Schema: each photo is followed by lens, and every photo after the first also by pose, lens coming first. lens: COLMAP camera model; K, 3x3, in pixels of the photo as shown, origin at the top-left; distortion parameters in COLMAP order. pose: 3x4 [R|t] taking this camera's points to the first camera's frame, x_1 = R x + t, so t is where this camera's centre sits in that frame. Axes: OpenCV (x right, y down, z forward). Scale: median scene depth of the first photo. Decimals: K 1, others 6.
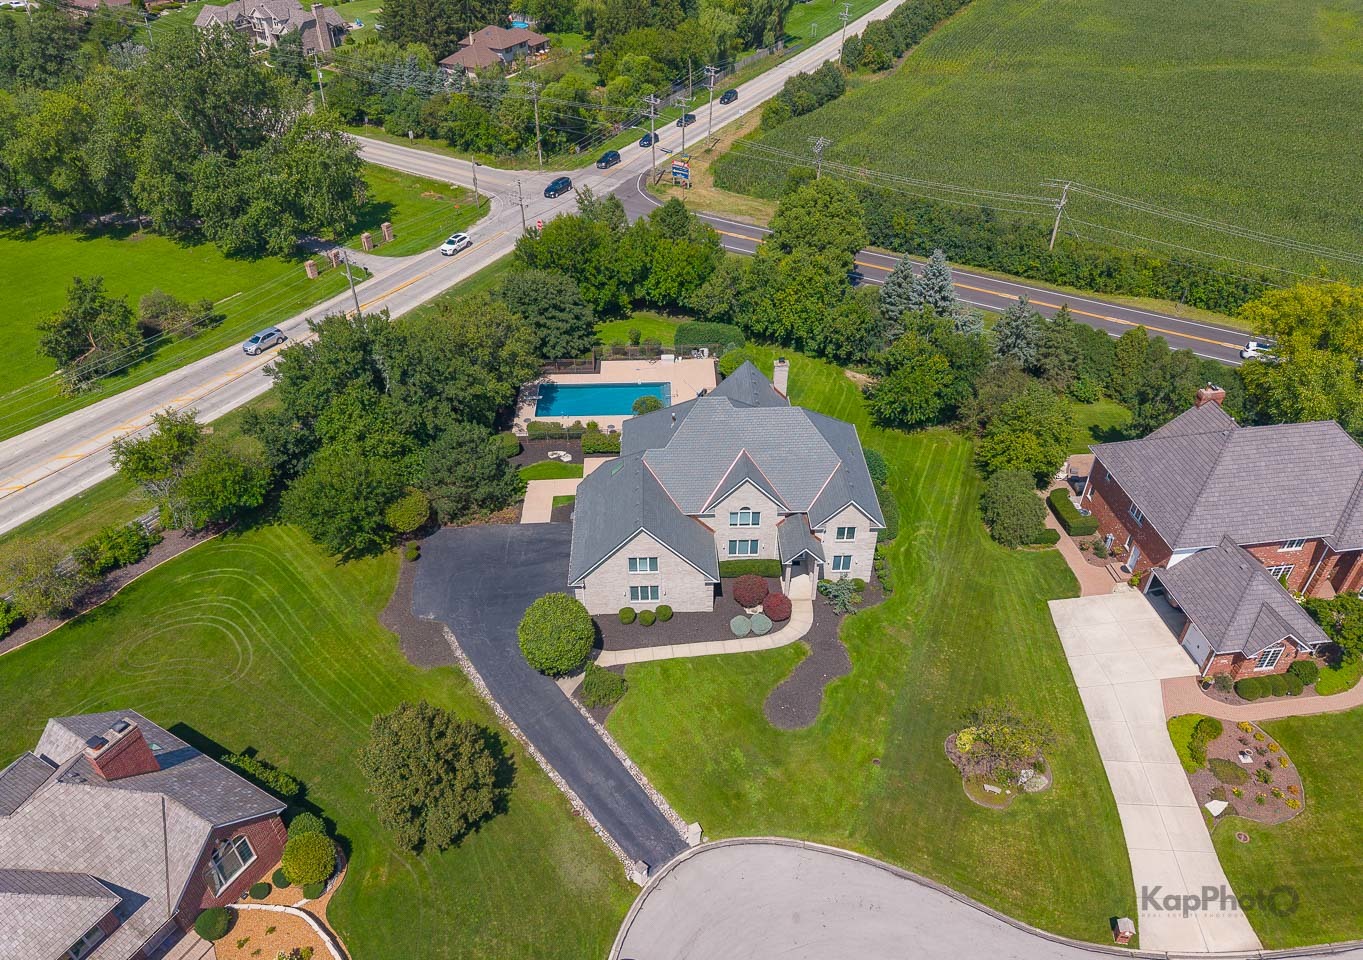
lens RADIAL K [[950.3, 0, 675.5], [0, 950.3, 497.4], [0, 0, 1]] dist [0.056082, -0.074681]
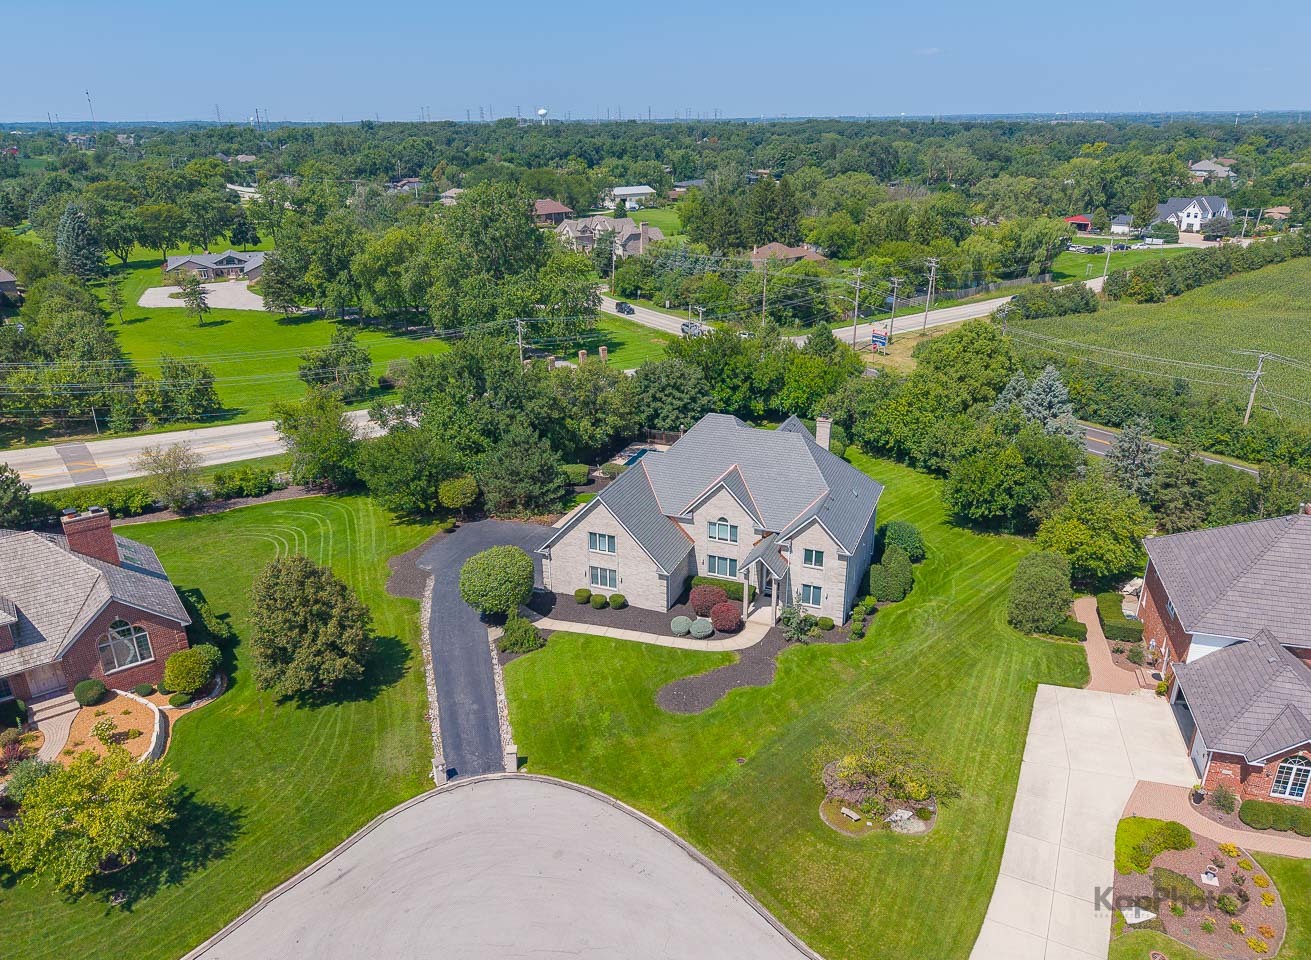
lens RADIAL K [[919.8, 0, 655.5], [0, 919.8, 480.0], [0, 0, 1]] dist [0.061418, -0.078958]
pose [[0.917507, 0.144356, -0.370596, 0.362488], [-0.244180, 0.939971, -0.238390, 0.221360], [0.313937, 0.309217, 0.897680, 0.104618]]
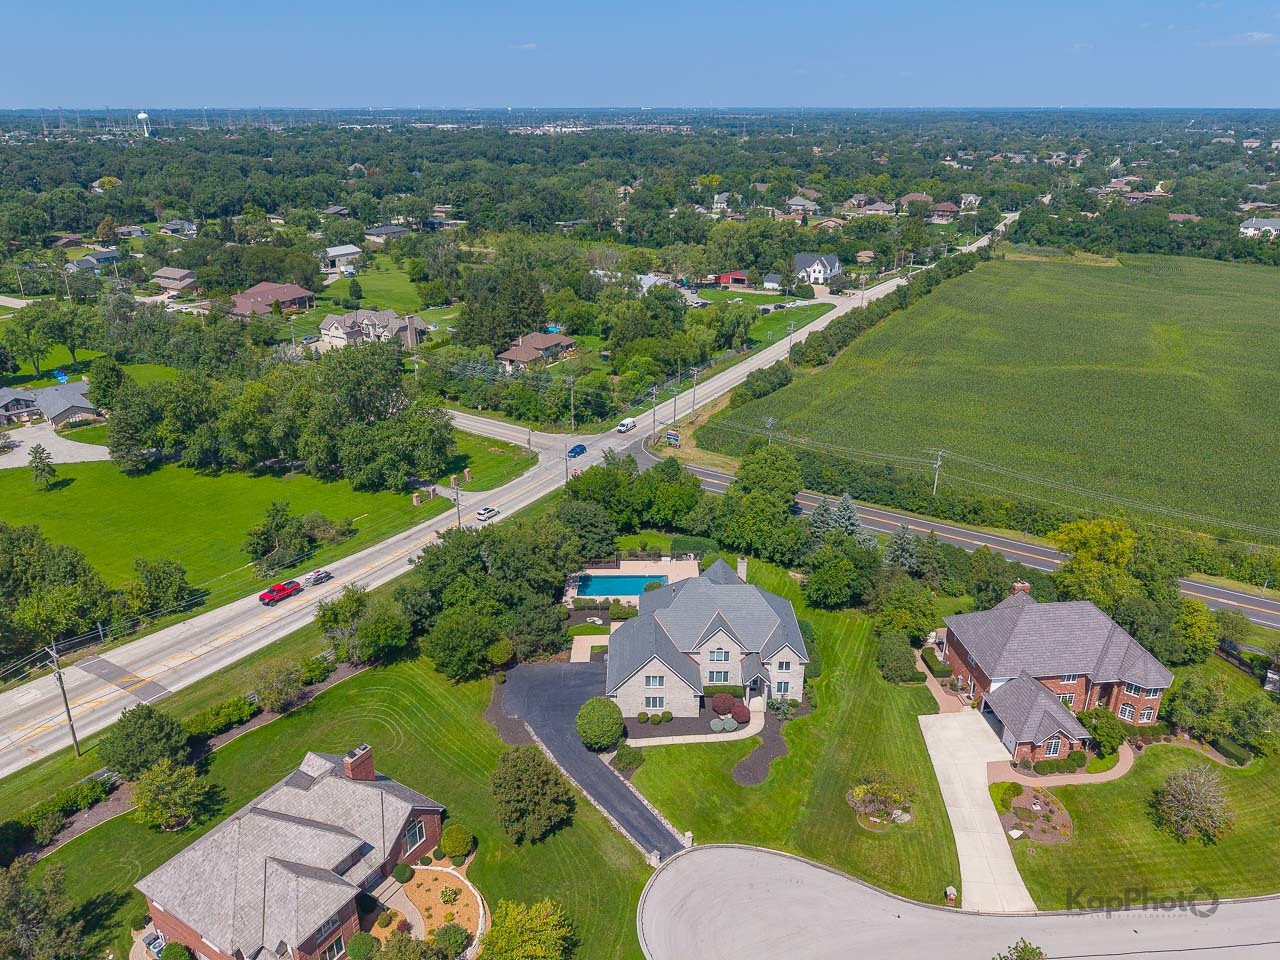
lens RADIAL K [[901.6, 0, 639.2], [0, 901.6, 453.8], [0, 0, 1]] dist [0.075801, -0.151791]
pose [[0.999666, 0.015801, -0.020427, -0.033758], [-0.021055, 0.956678, -0.290386, 0.141452], [0.014954, 0.290719, 0.956692, -0.528272]]
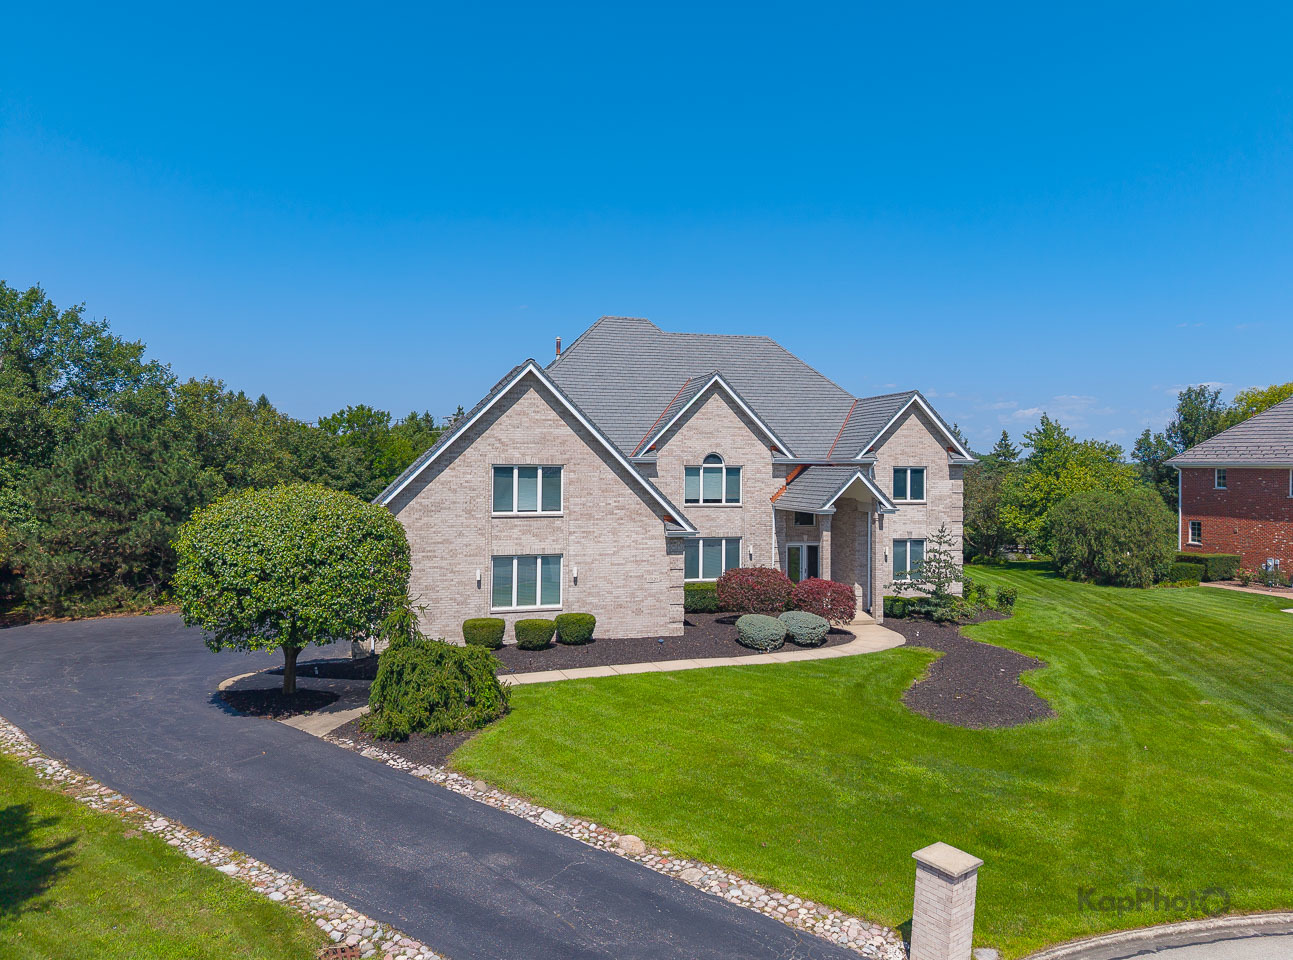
lens RADIAL K [[906.5, 0, 681.4], [0, 906.5, 455.1], [0, 0, 1]] dist [0.061545, -0.096107]
pose [[0.965799, 0.016747, 0.258749, -0.071135], [0.148993, 0.780870, -0.606665, 0.309897], [-0.212209, 0.624469, 0.751669, 0.639910]]
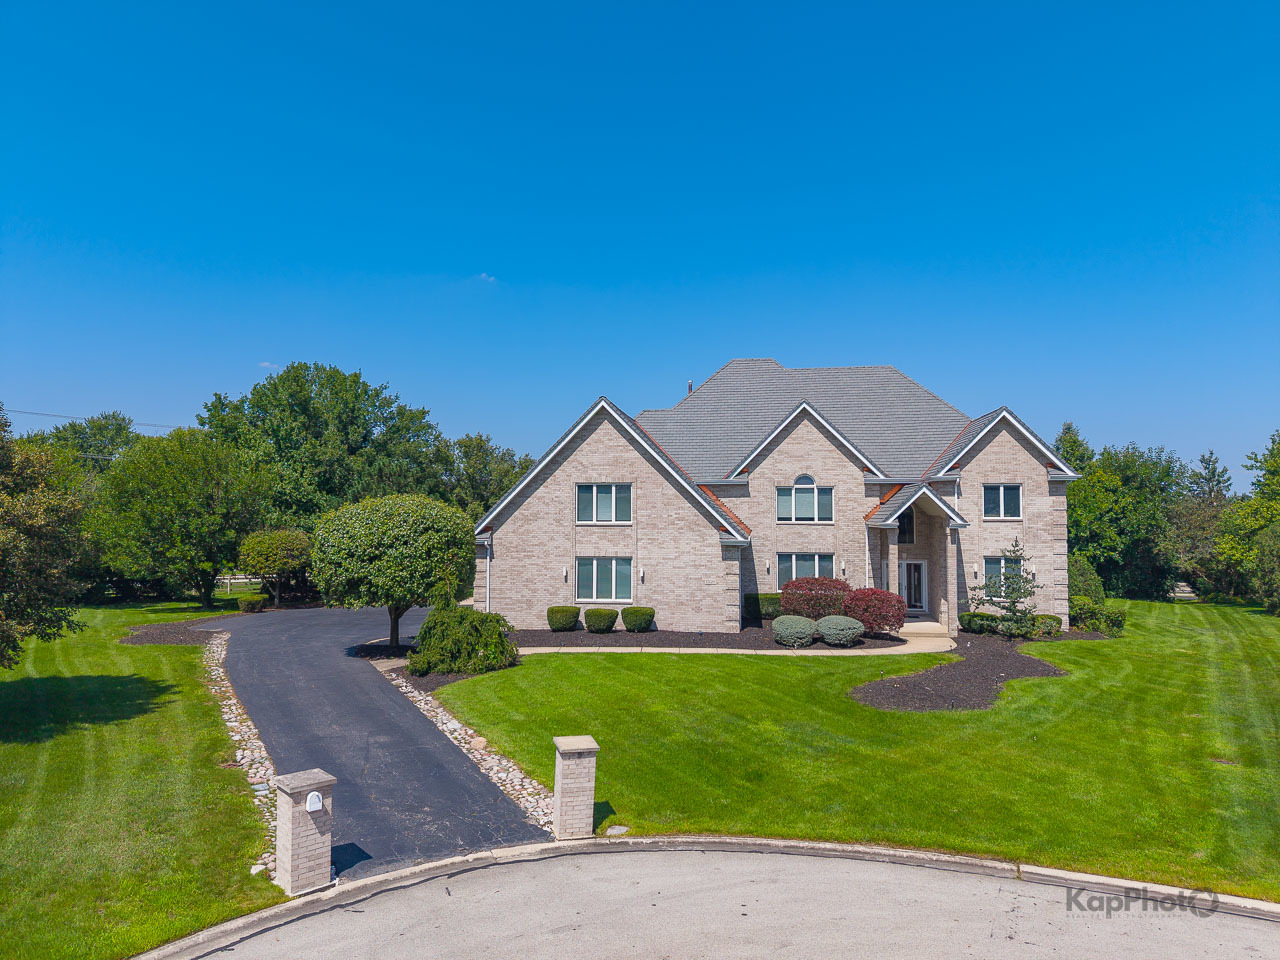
lens RADIAL K [[857.5, 0, 640.0], [0, 857.5, 480.0], [0, 0, 1]] dist [0.043129, -0.045838]
pose [[0.986524, 0.001925, -0.163604, 0.061466], [-0.107584, 0.760994, -0.639777, 0.351076], [0.123270, 0.648756, 0.750946, 0.614079]]
